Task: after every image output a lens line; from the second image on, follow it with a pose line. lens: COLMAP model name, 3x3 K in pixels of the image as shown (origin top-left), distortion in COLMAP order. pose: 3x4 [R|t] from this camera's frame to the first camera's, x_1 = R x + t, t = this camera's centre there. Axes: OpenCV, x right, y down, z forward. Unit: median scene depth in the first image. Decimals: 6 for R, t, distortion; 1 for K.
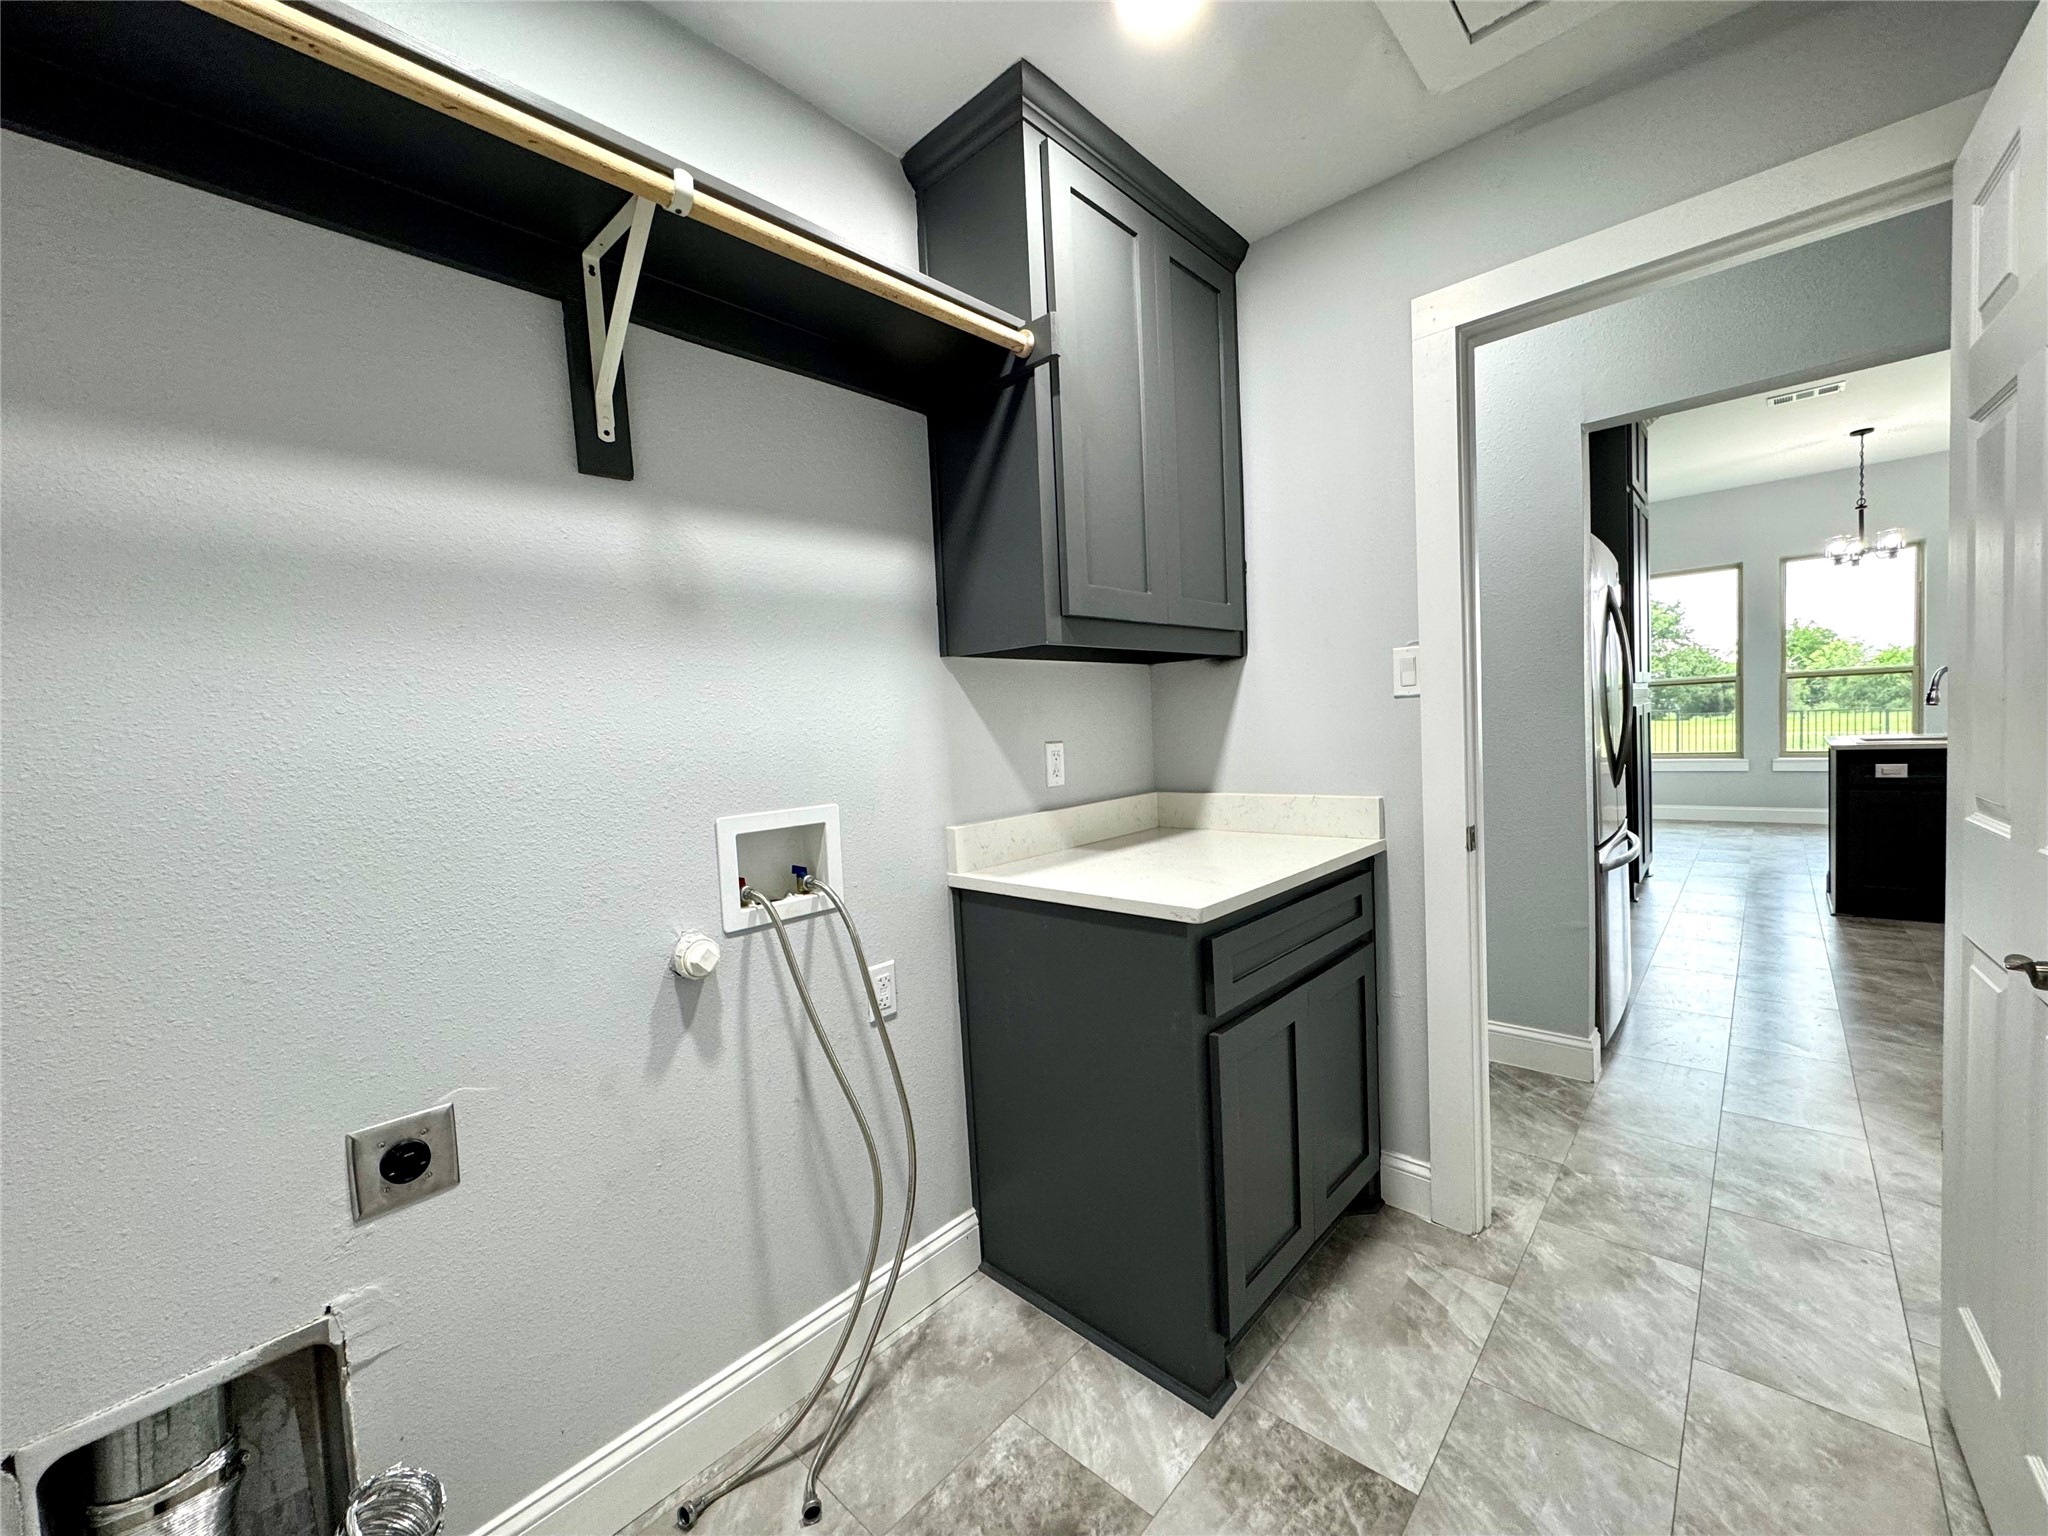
lens RADIAL K [[812.7, 0, 1022.0], [0, 812.7, 774.3], [0, 0, 1]] dist [-0.003928, 0.000372]
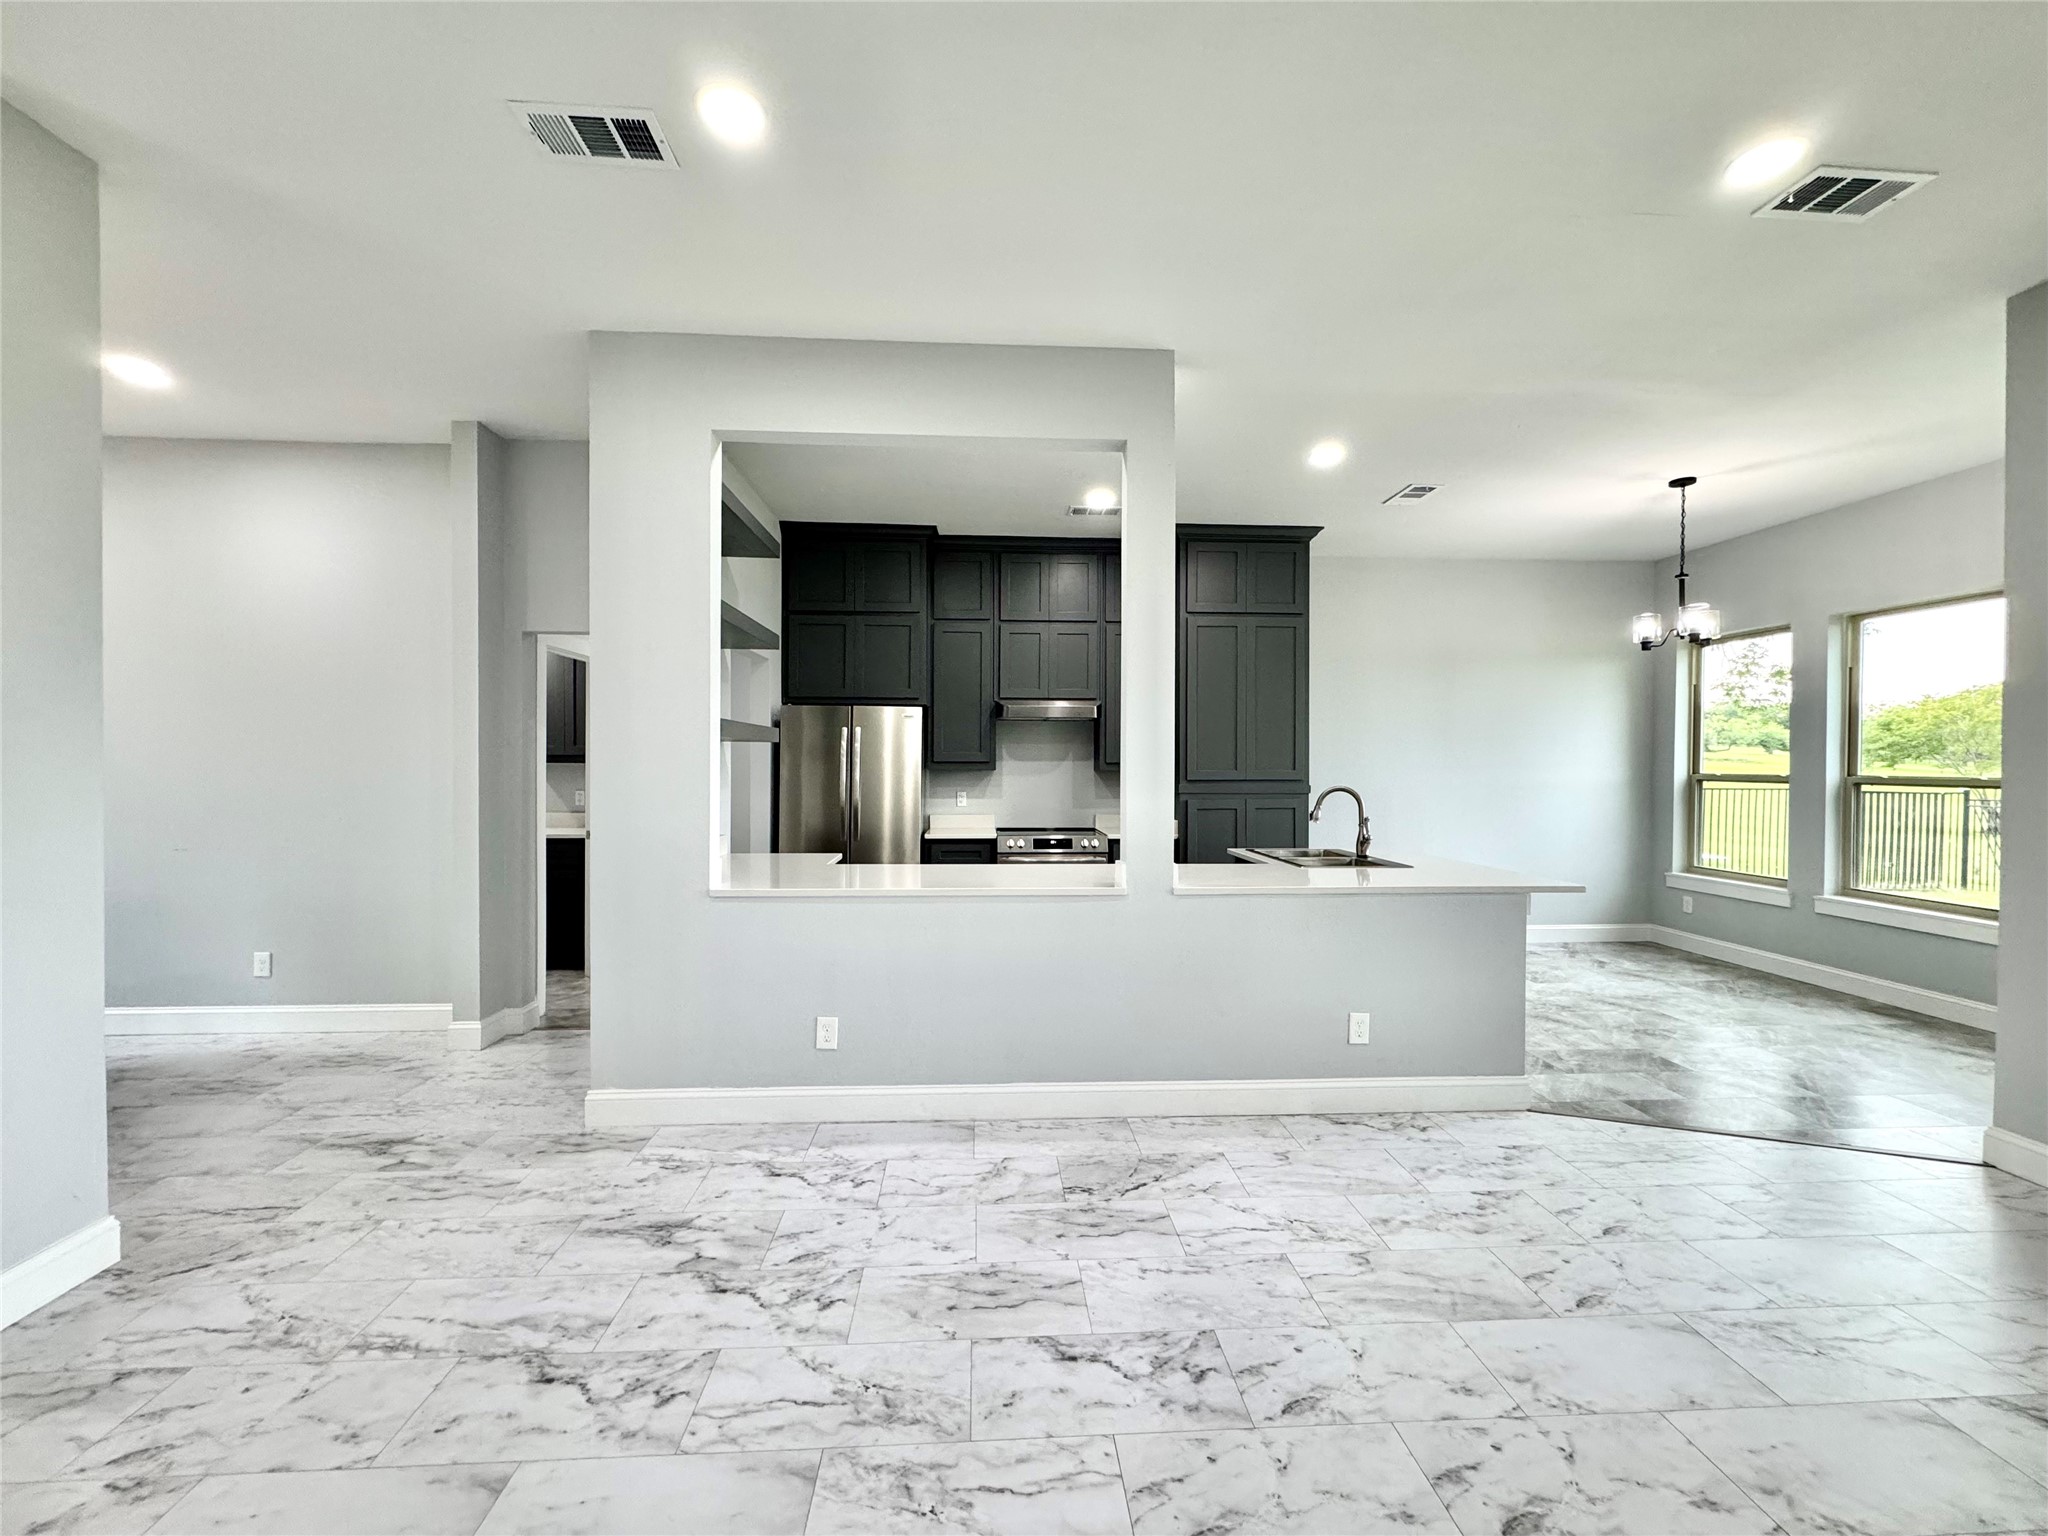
lens RADIAL K [[812.7, 0, 1025.0], [0, 812.7, 769.2], [0, 0, 1]] dist [-0.003928, 0.000372]
pose [[0.719578, 0.062116, -0.691628, 0.913551], [-0.084204, 0.996447, 0.001886, -0.071805], [0.689287, 0.056881, 0.722252, -0.002469]]
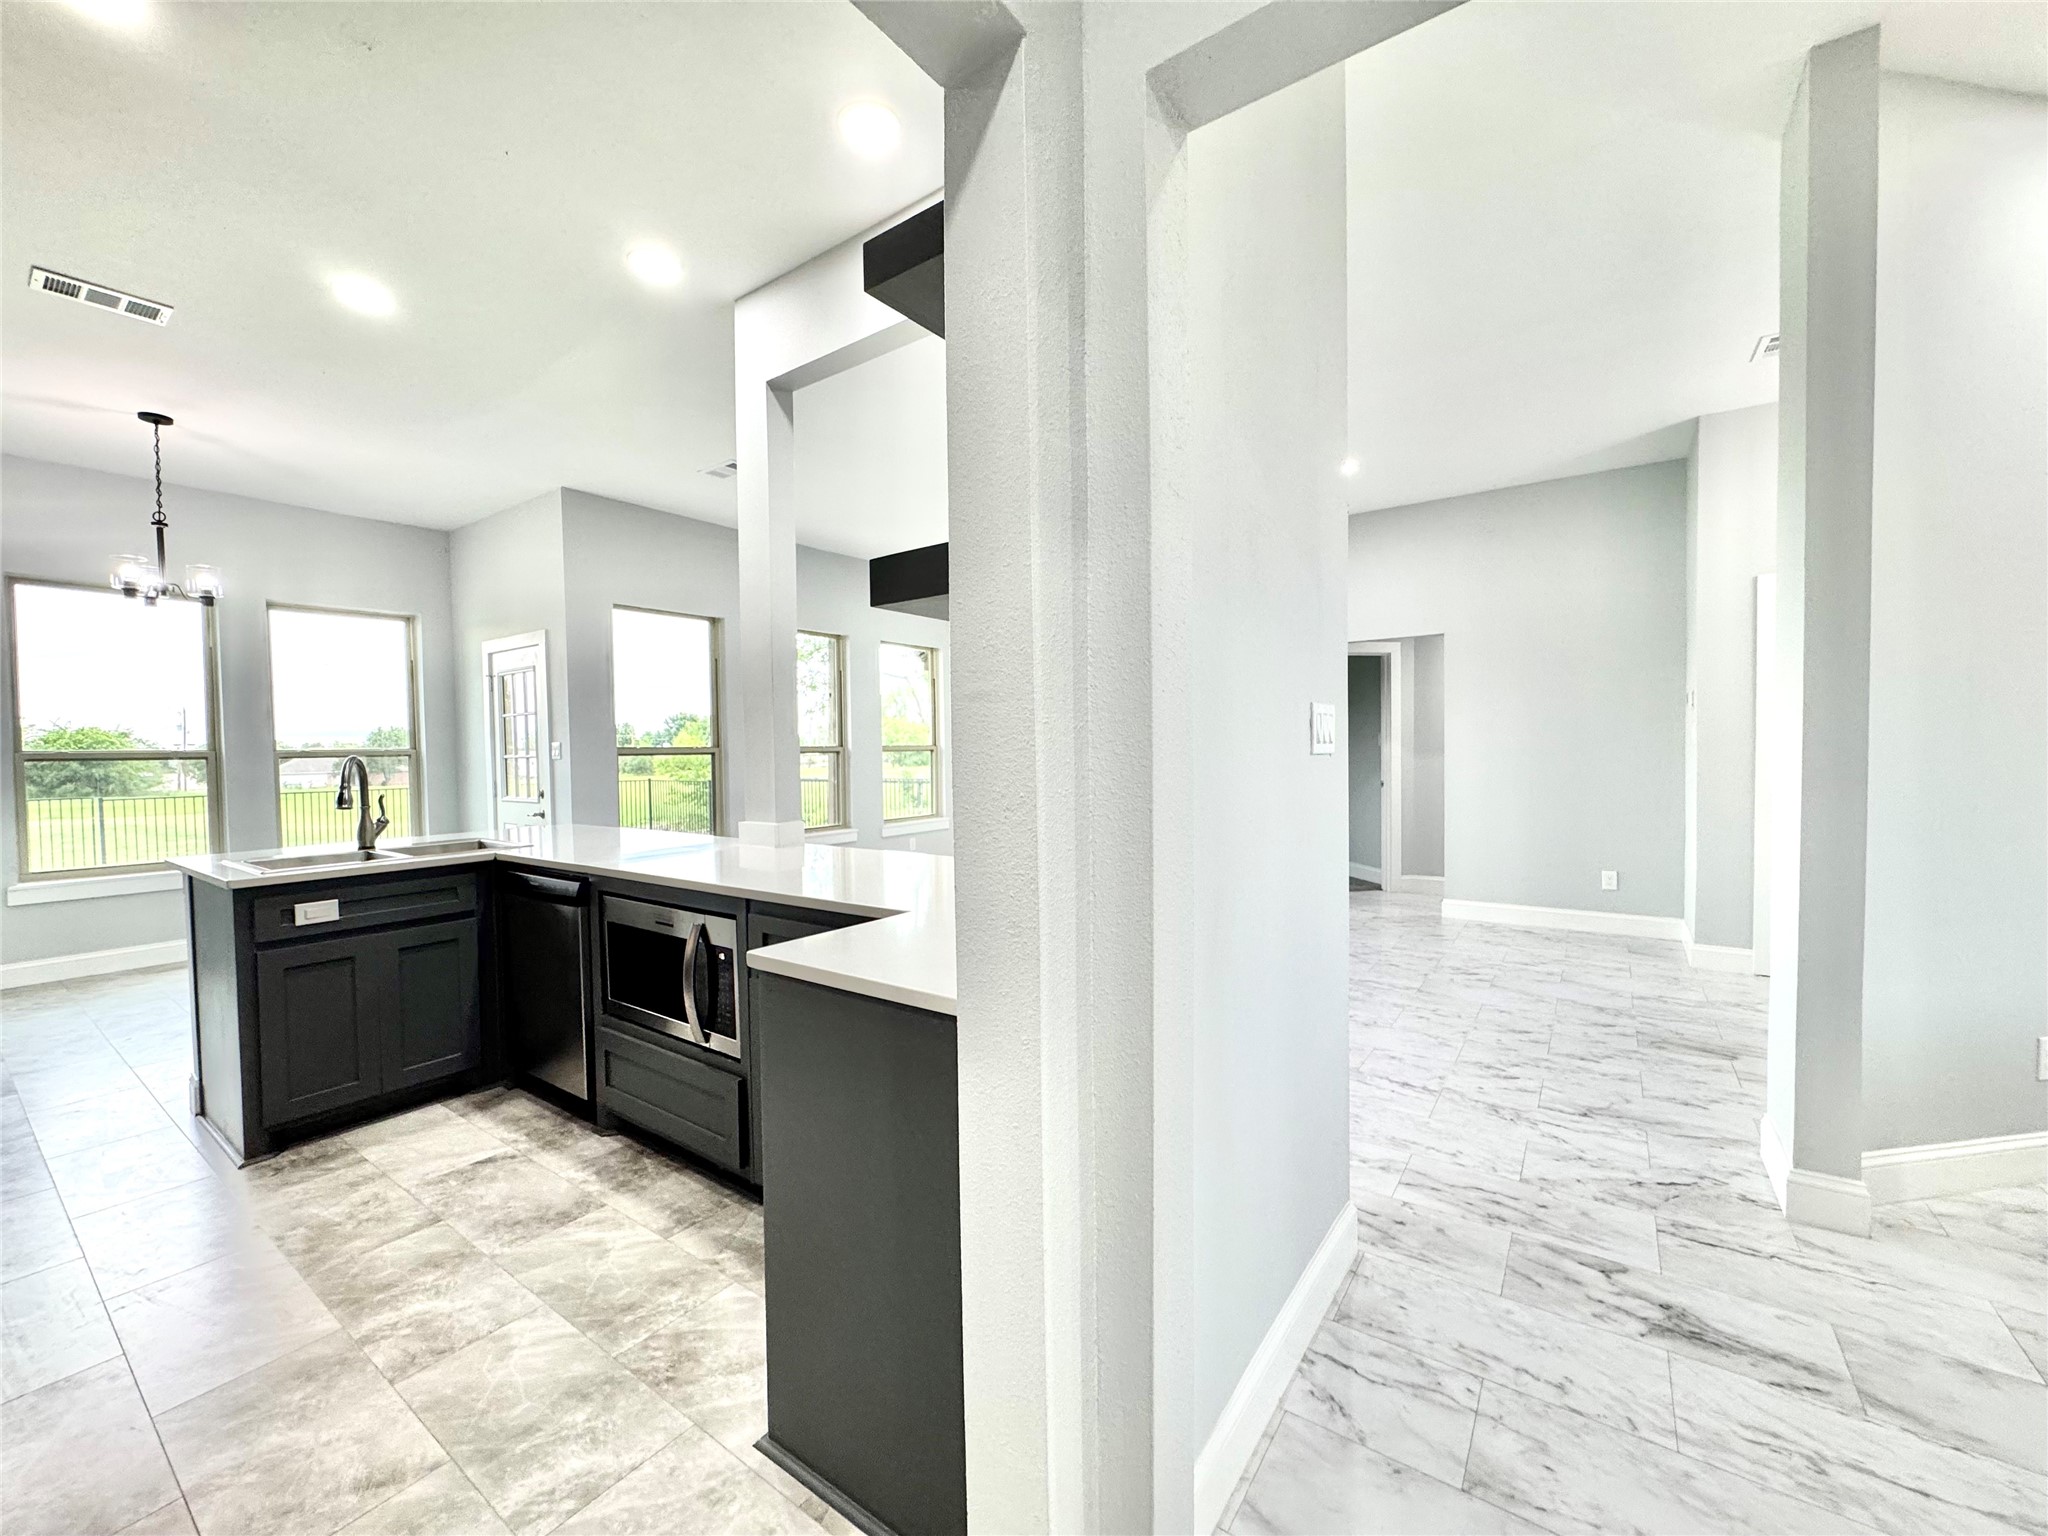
lens RADIAL K [[812.7, 0, 1024.5], [0, 812.7, 769.4], [0, 0, 1]] dist [-0.003928, 0.000372]
pose [[-0.125384, 0.028279, 0.991705, 0.200675], [0.081403, 0.996516, -0.018124, -0.034408], [-0.988763, 0.078456, -0.127249, 0.290810]]
